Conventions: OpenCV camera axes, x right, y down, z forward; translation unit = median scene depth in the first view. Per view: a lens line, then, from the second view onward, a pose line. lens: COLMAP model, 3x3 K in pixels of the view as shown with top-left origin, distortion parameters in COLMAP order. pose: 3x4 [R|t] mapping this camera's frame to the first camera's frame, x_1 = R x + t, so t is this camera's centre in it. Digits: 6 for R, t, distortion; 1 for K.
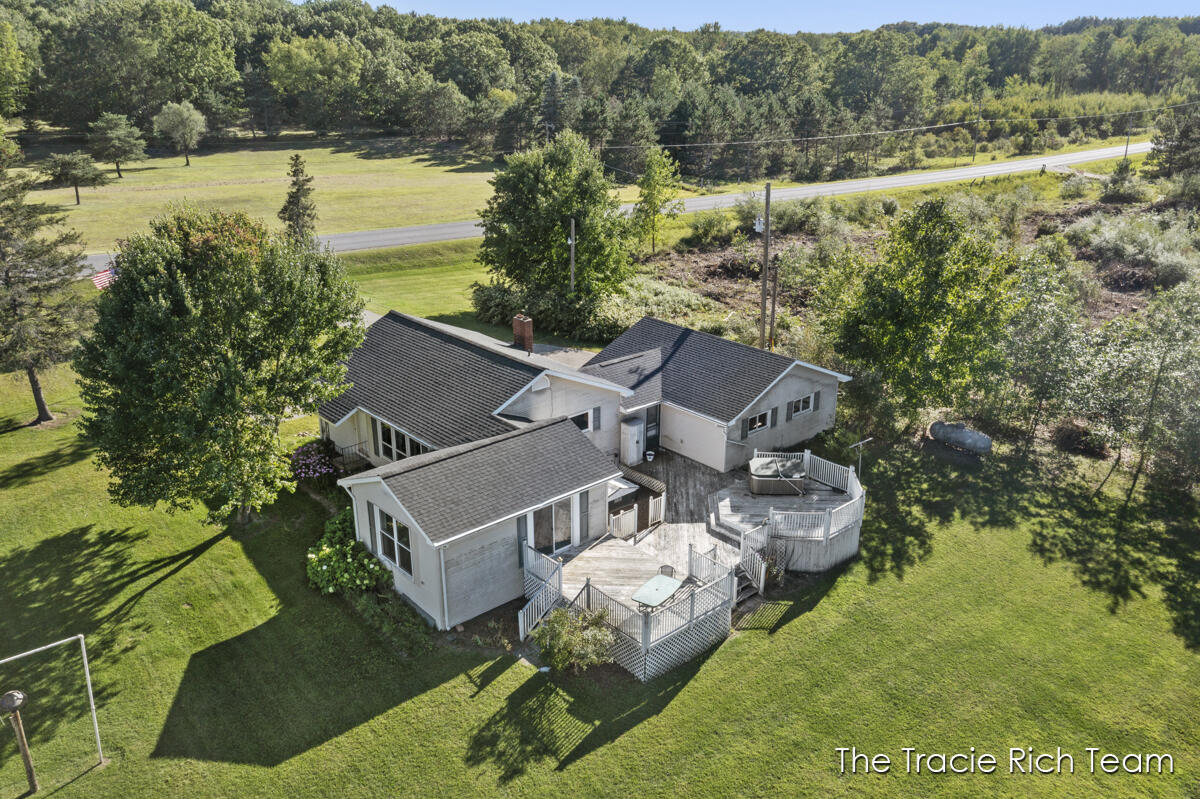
lens RADIAL K [[945.4, 0, 600.0], [0, 945.4, 399.5], [0, 0, 1]] dist [0.003703, 0.009266]
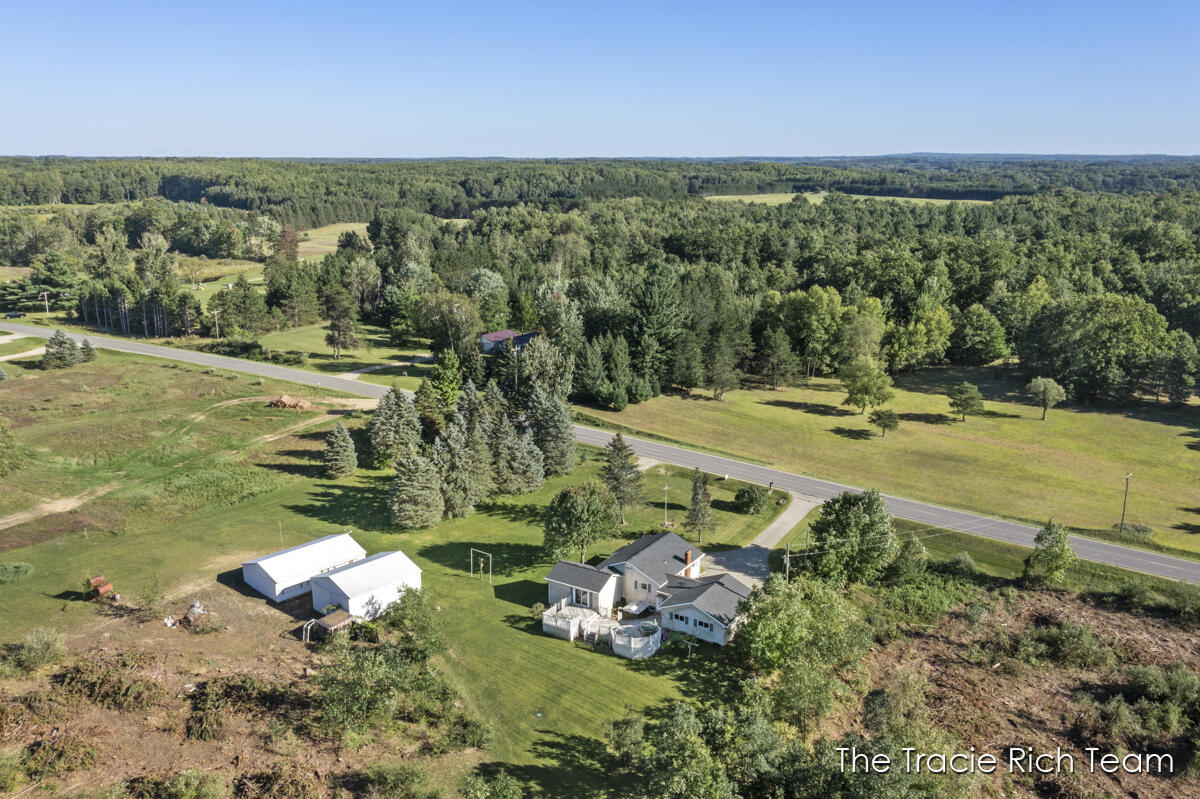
lens RADIAL K [[962.9, 0, 600.0], [0, 962.9, 399.5], [0, 0, 1]] dist [-0.001020, -0.008758]
pose [[0.278623, 0.230278, -0.932385, 2.227533], [-0.345443, 0.929884, 0.126432, -0.725809], [0.896124, 0.286859, 0.338635, -0.245268]]
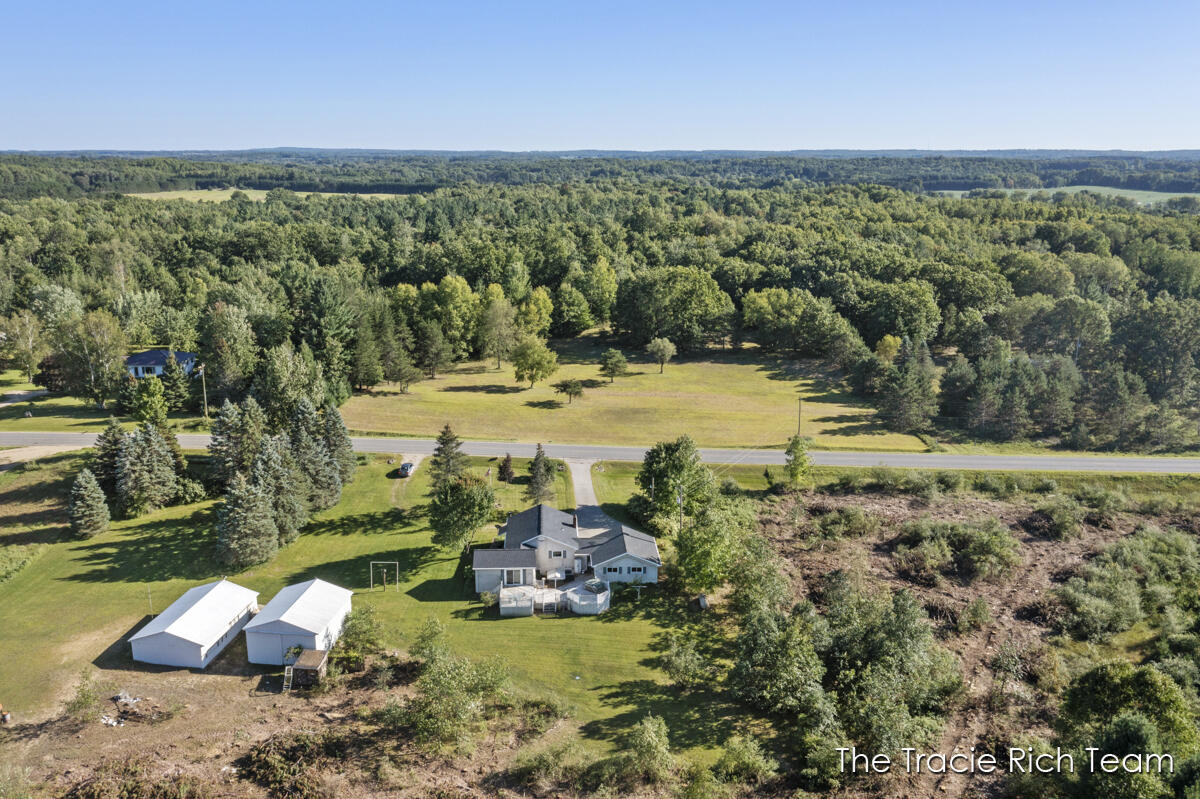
lens RADIAL K [[968.6, 0, 600.0], [0, 968.6, 399.5], [0, 0, 1]] dist [0.003863, -0.002483]
pose [[0.779199, 0.153557, -0.607675, 1.701363], [-0.227268, 0.972764, -0.045604, -0.311304], [0.584122, 0.173640, 0.792875, -1.345884]]
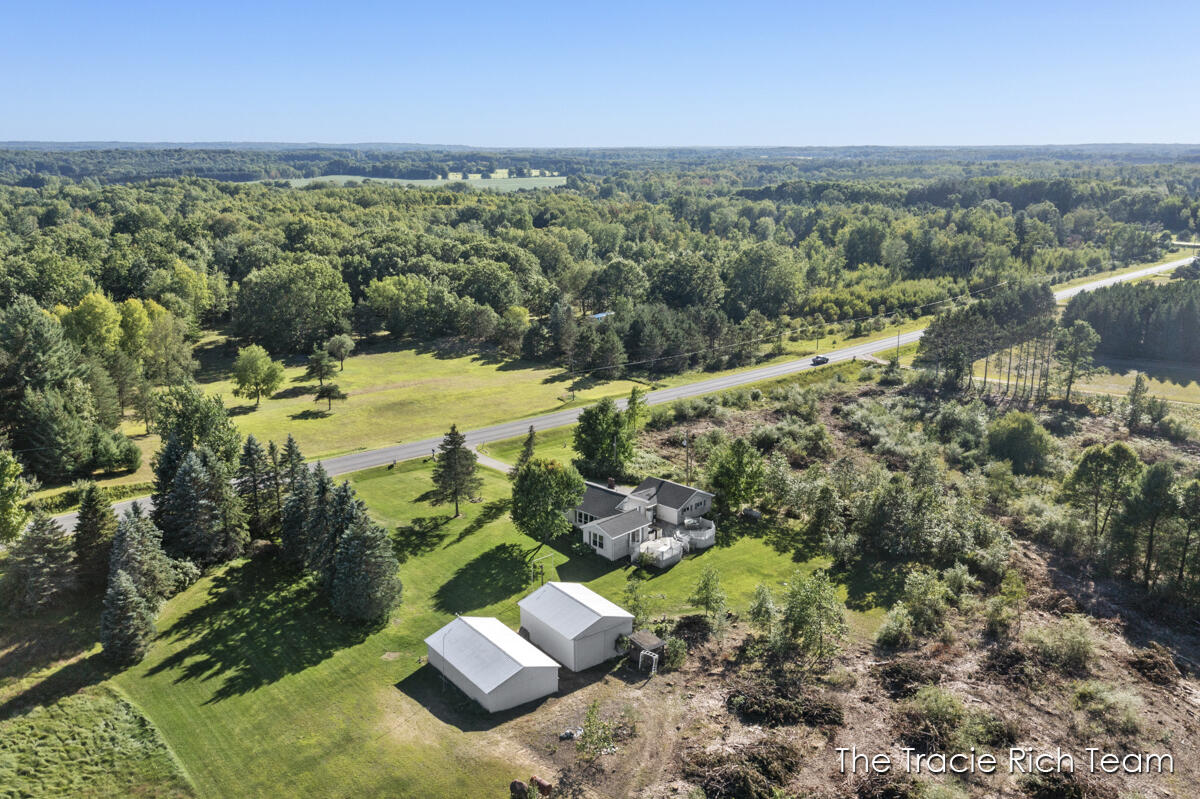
lens RADIAL K [[955.0, 0, 600.0], [0, 955.0, 399.5], [0, 0, 1]] dist [0.002958, -0.000262]
pose [[0.997166, -0.018984, 0.072793, -0.340258], [0.027032, 0.993427, -0.111229, 0.004335], [-0.070203, 0.112882, 0.991125, -2.142947]]
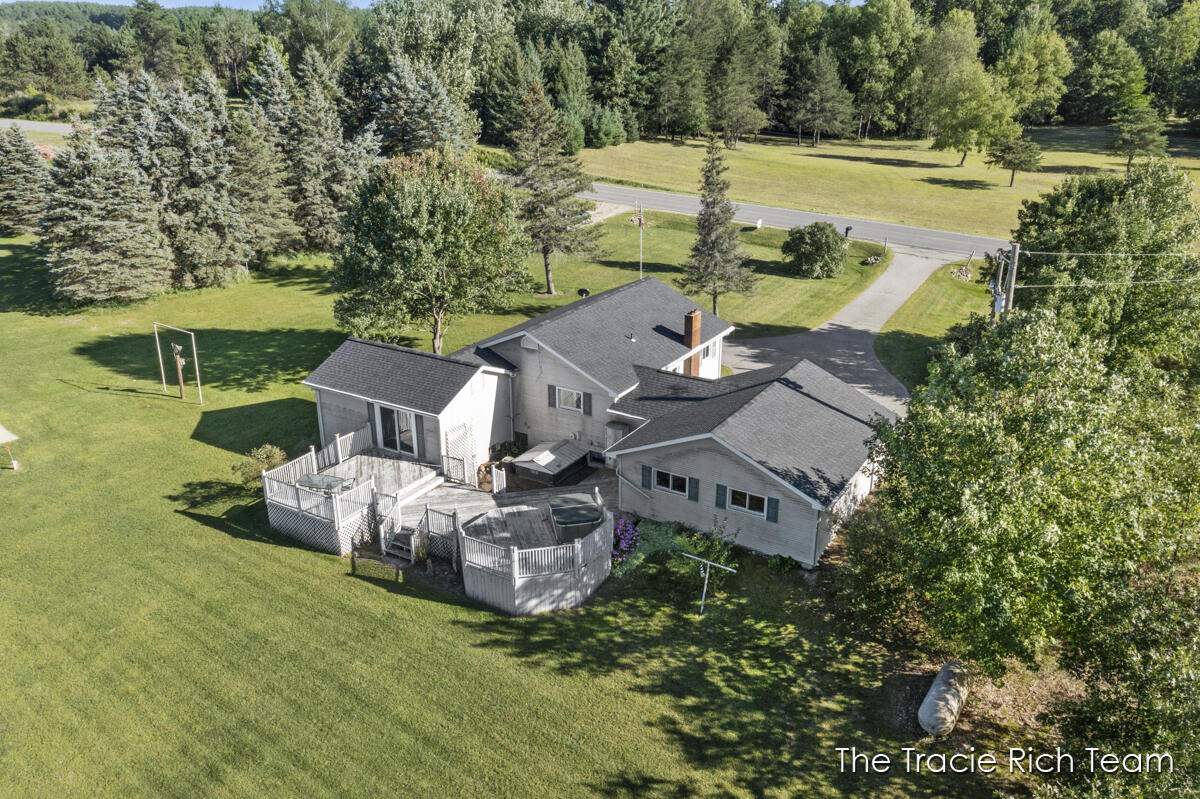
lens RADIAL K [[955.5, 0, 590.0], [0, 955.5, 395.3], [0, 0, 1]] dist [0.003646, -0.004080]
pose [[0.281781, 0.338281, -0.897867, 0.816161], [-0.334286, 0.911767, 0.238608, -0.208668], [0.899362, 0.232909, 0.370001, 0.542730]]
